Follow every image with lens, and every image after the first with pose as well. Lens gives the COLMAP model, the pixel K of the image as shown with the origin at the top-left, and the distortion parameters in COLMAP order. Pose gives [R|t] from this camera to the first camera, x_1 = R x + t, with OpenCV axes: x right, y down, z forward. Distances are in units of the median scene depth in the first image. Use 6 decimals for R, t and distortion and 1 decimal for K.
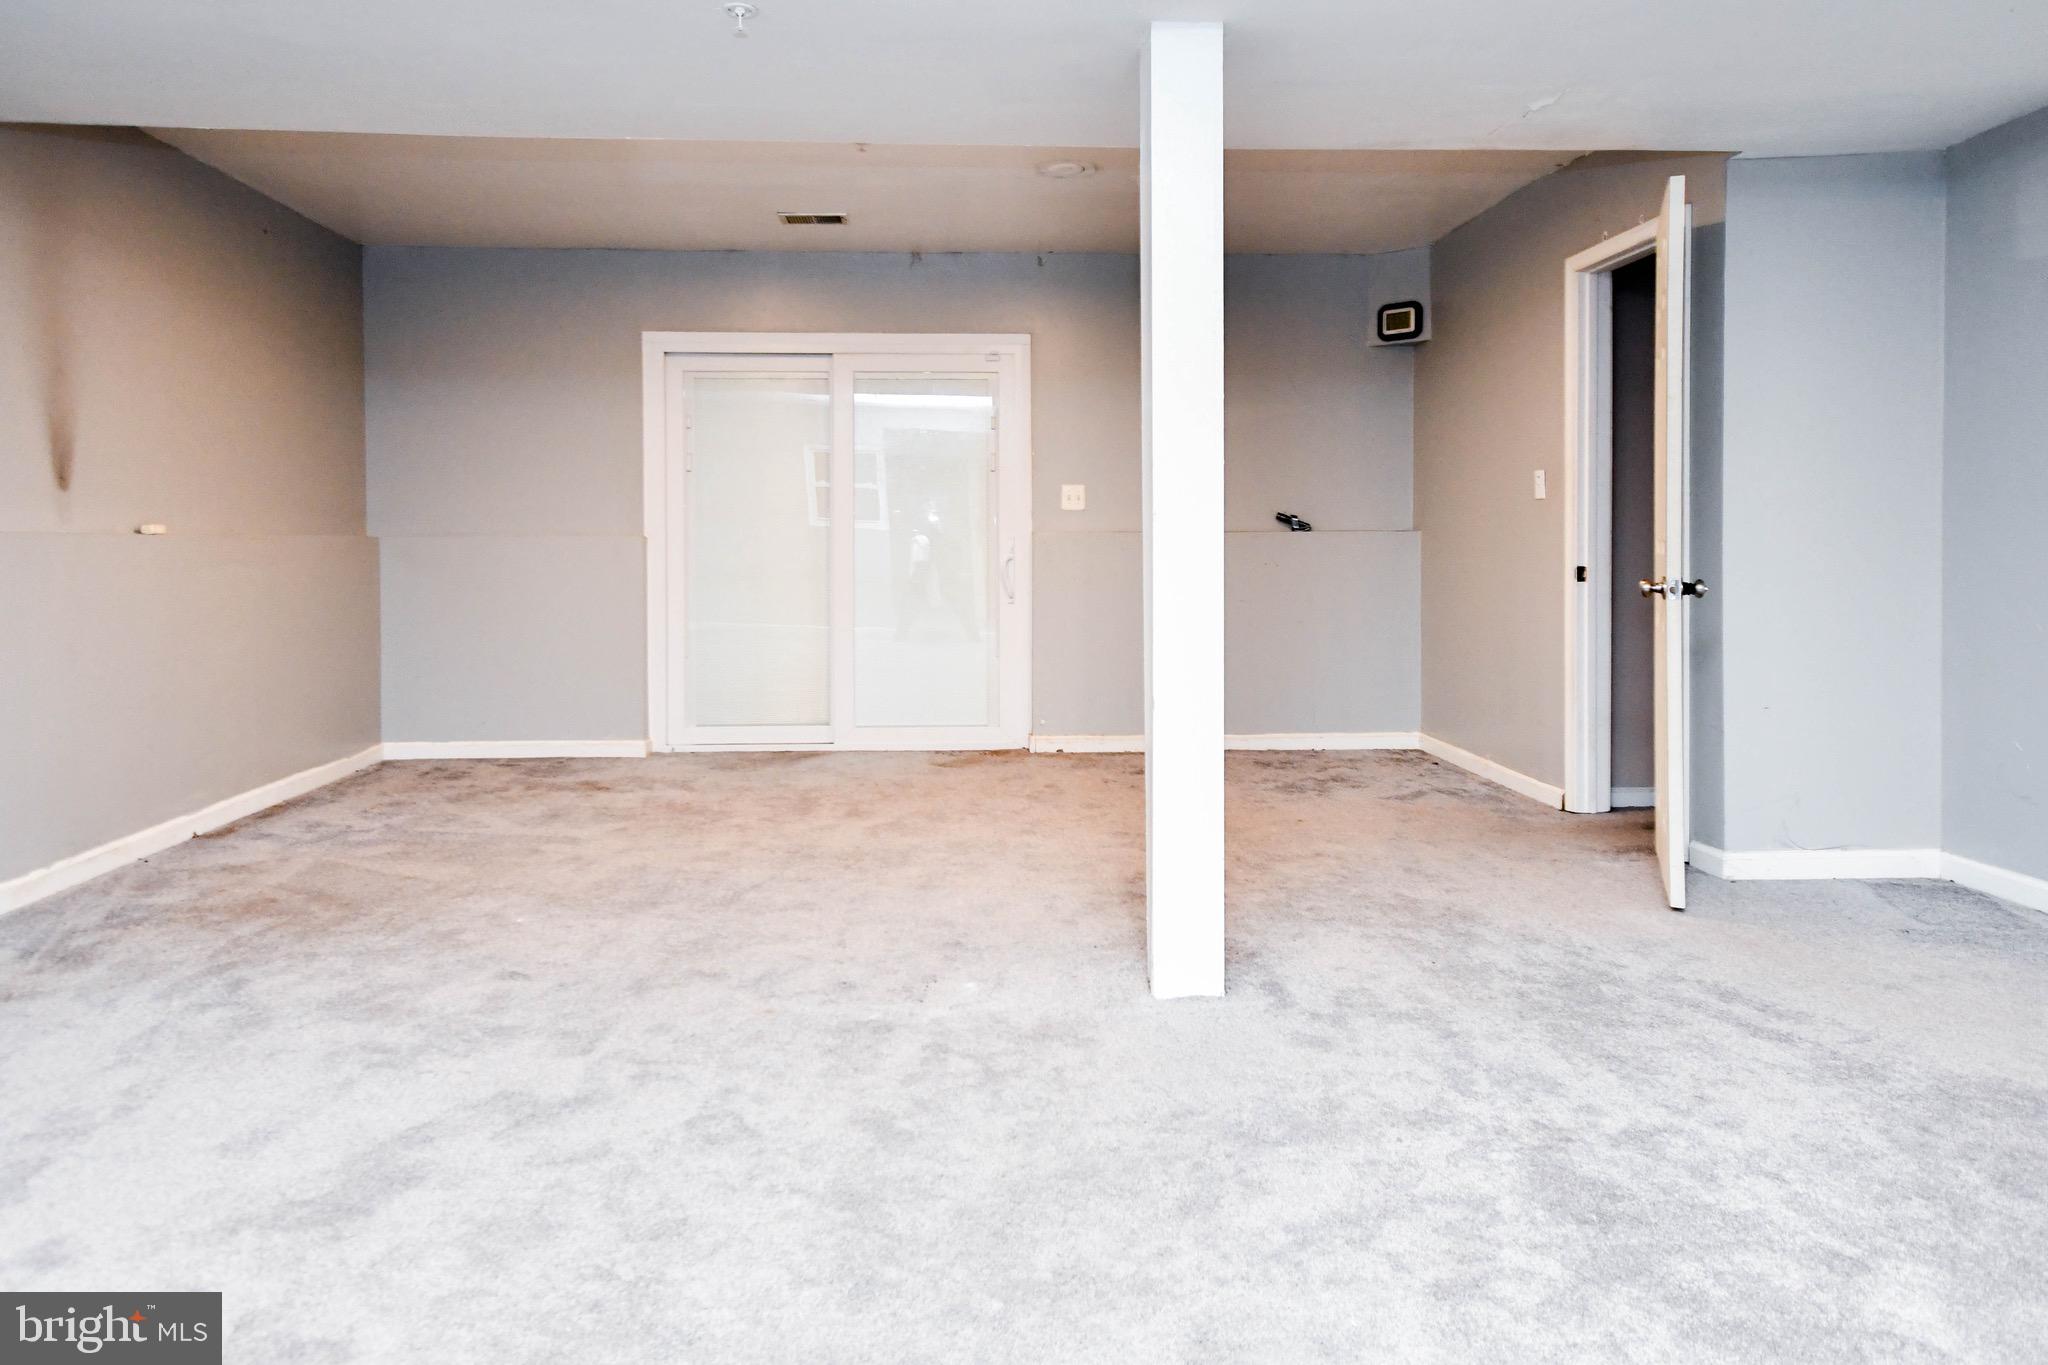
lens RADIAL K [[1346.1, 0, 1024.2], [0, 1346.1, 538.3], [0, 0, 1]] dist [0.007096, 0.036943]
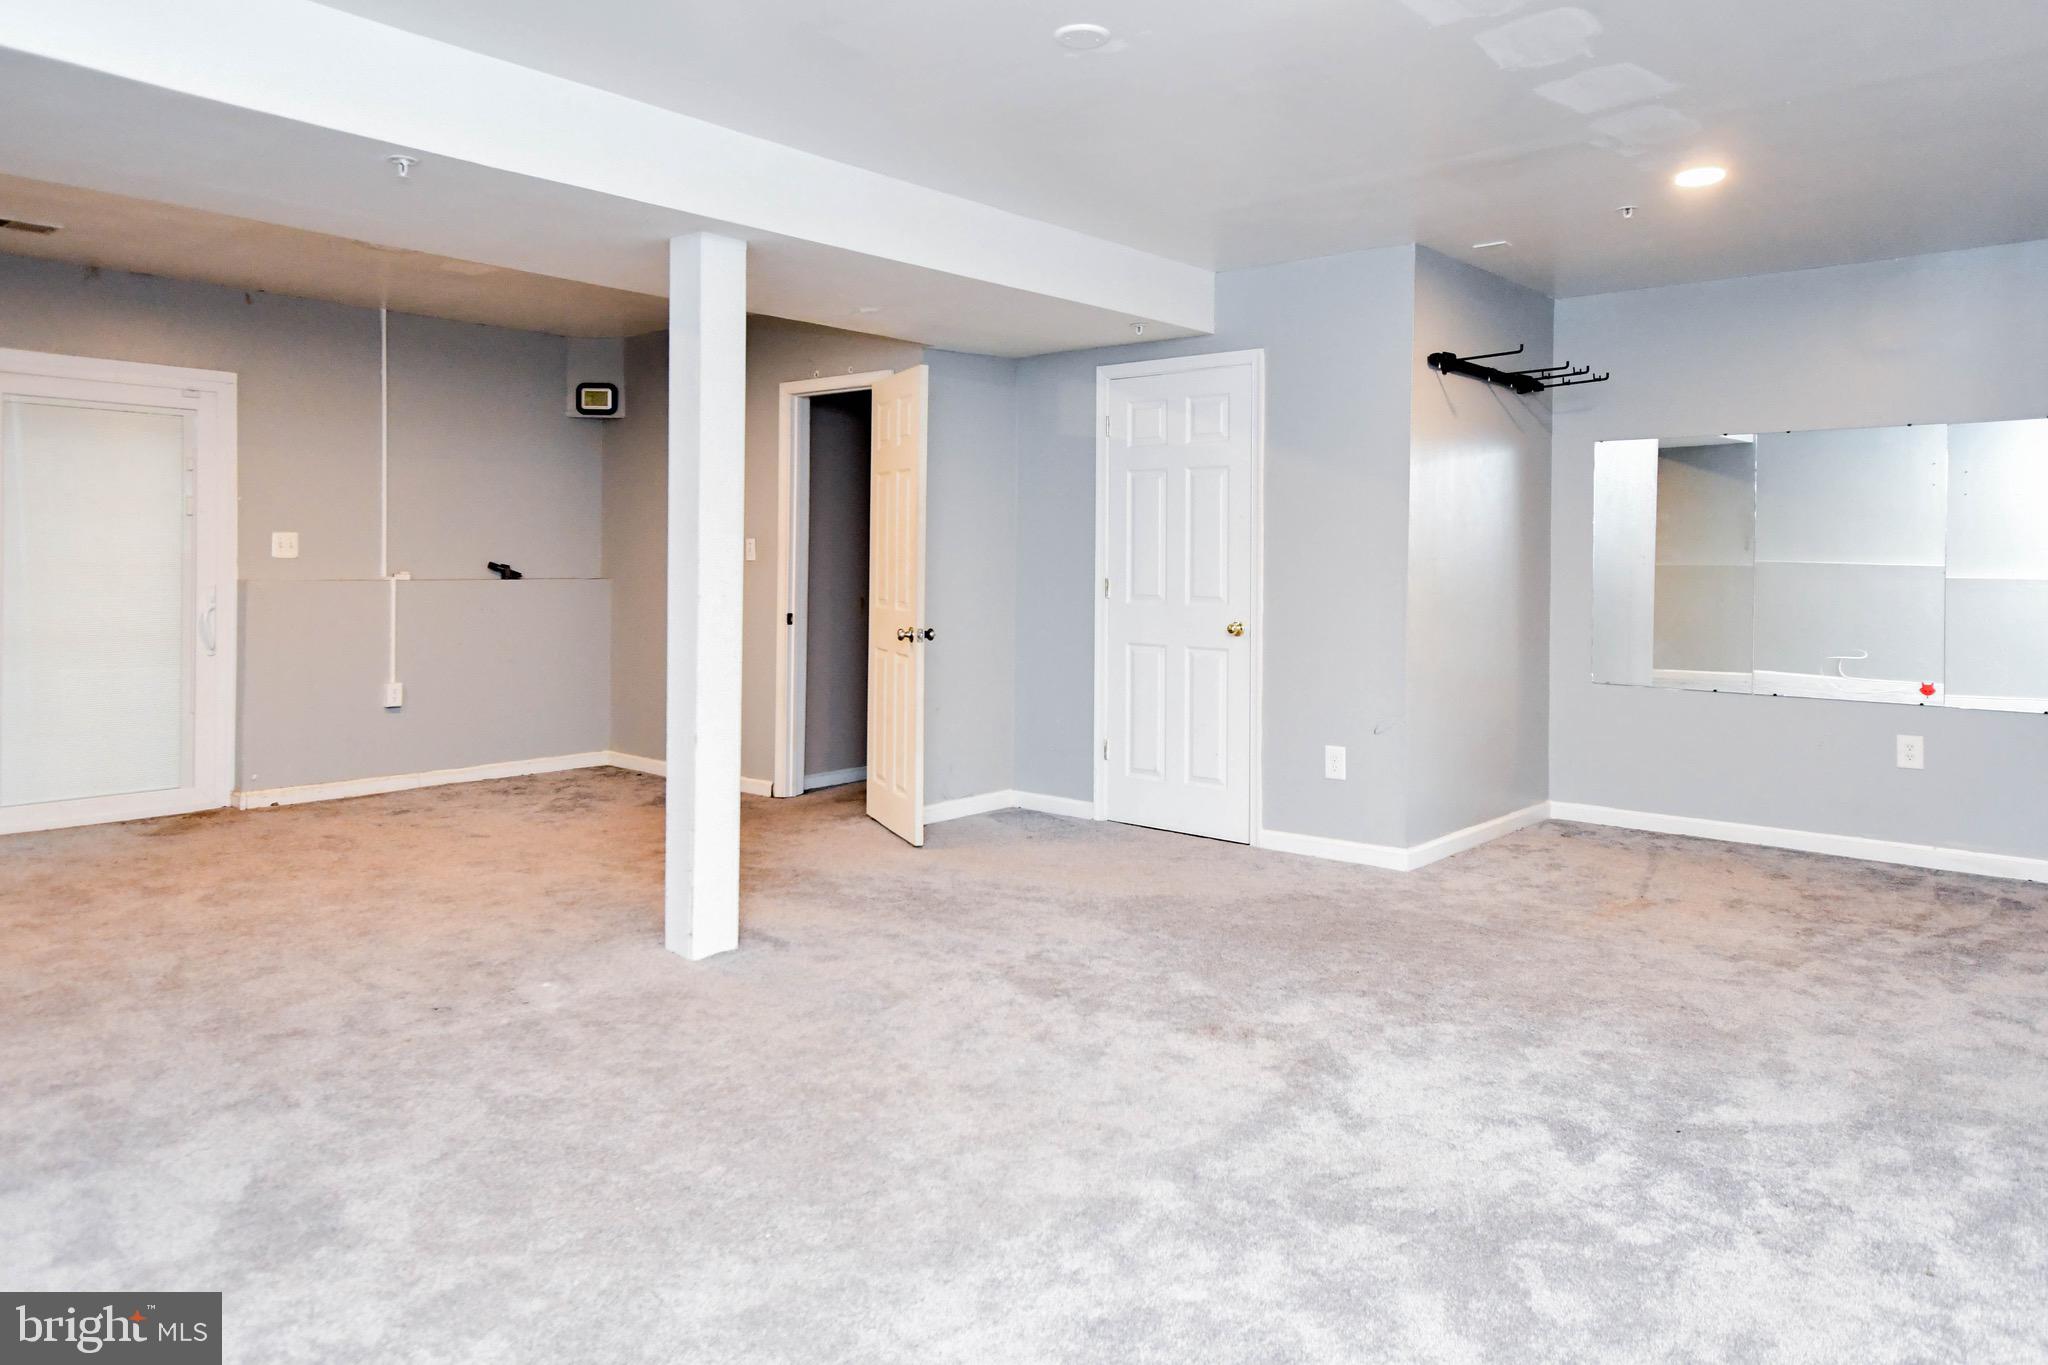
lens RADIAL K [[1346.1, 0, 1024.2], [0, 1346.1, 538.3], [0, 0, 1]] dist [0.007096, 0.036943]
pose [[0.694382, 0.021771, 0.719278, -0.390844], [-0.015477, 0.999763, -0.015320, -0.036874], [-0.719441, -0.000495, 0.694554, -0.098072]]
